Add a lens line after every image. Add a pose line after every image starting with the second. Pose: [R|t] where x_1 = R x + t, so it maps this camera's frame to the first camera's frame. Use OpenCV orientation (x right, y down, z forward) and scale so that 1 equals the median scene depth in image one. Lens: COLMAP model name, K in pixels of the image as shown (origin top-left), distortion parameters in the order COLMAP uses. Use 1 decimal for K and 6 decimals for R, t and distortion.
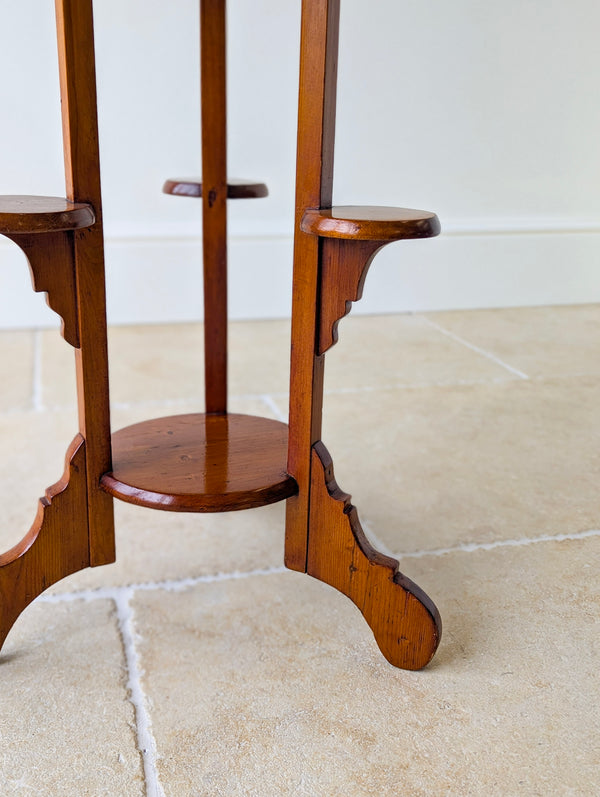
lens RADIAL K [[873.1, 0, 291.3], [0, 873.1, 410.6], [0, 0, 1]] dist [0.022230, 0.000000]
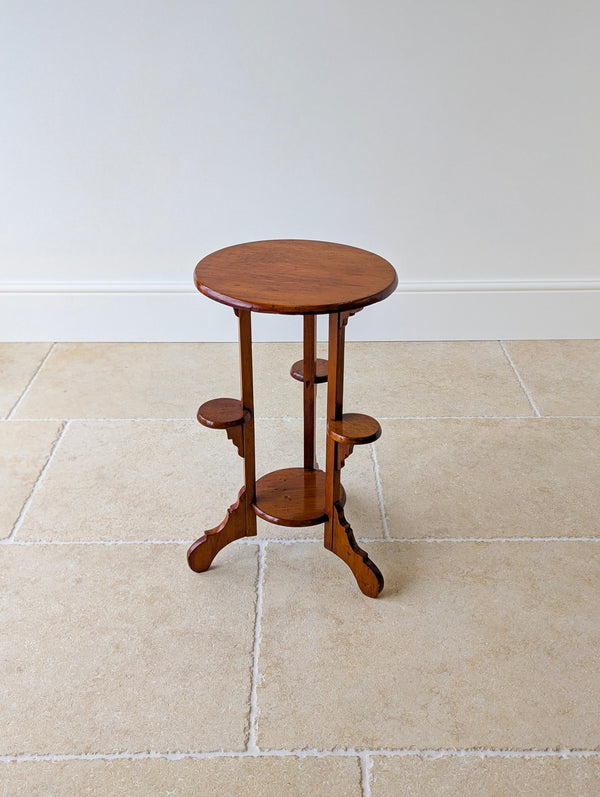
lens RADIAL K [[837.8, 0, 298.3], [0, 837.8, 392.8], [0, 0, 1]] dist [0.033893, 0.000000]
pose [[0.964448, 0.094937, -0.246630, 0.454029], [-0.059811, 0.987443, 0.146213, -0.574264], [0.257414, -0.126263, 0.958017, -1.170197]]
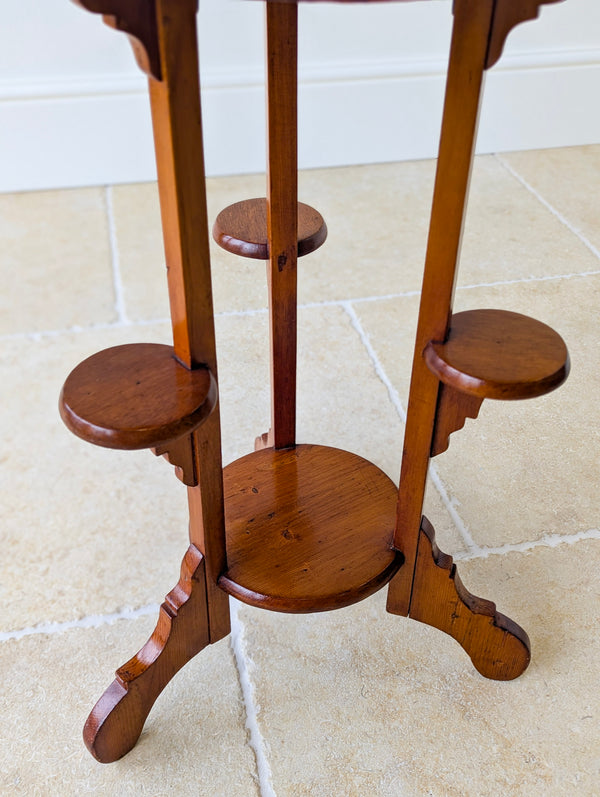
lens RADIAL K [[837.8, 0, 302.7], [0, 837.8, 413.3], [0, 0, 1]] dist [0.033893, 0.000000]
pose [[0.998987, 0.016262, -0.041963, -0.071863], [-0.001378, 0.943047, 0.332656, -0.409285], [0.044983, -0.332261, 0.942114, 0.107561]]
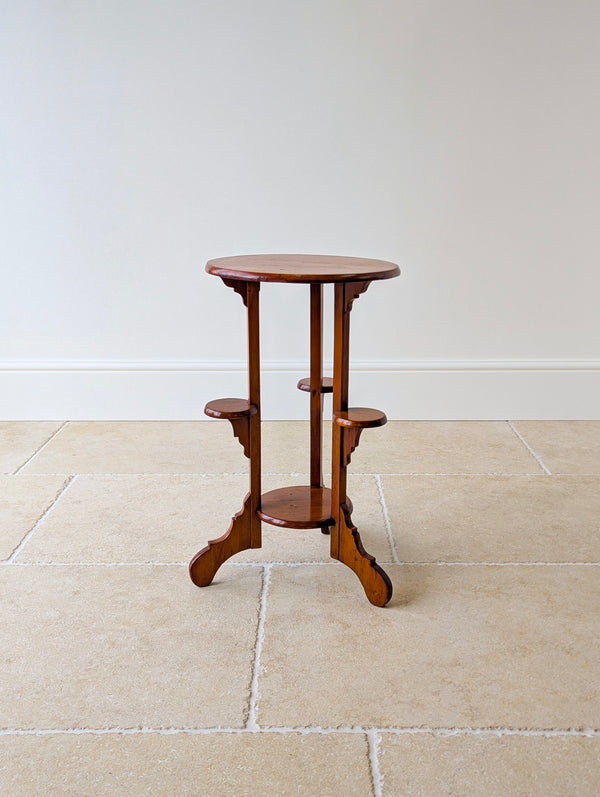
lens RADIAL K [[837.8, 0, 299.3], [0, 837.8, 412.2], [0, 0, 1]] dist [0.033893, 0.000000]
pose [[0.960481, 0.050173, -0.273788, 0.507387], [-0.067071, 0.996355, -0.052707, -0.081109], [0.270145, 0.068987, 0.960345, -1.193340]]
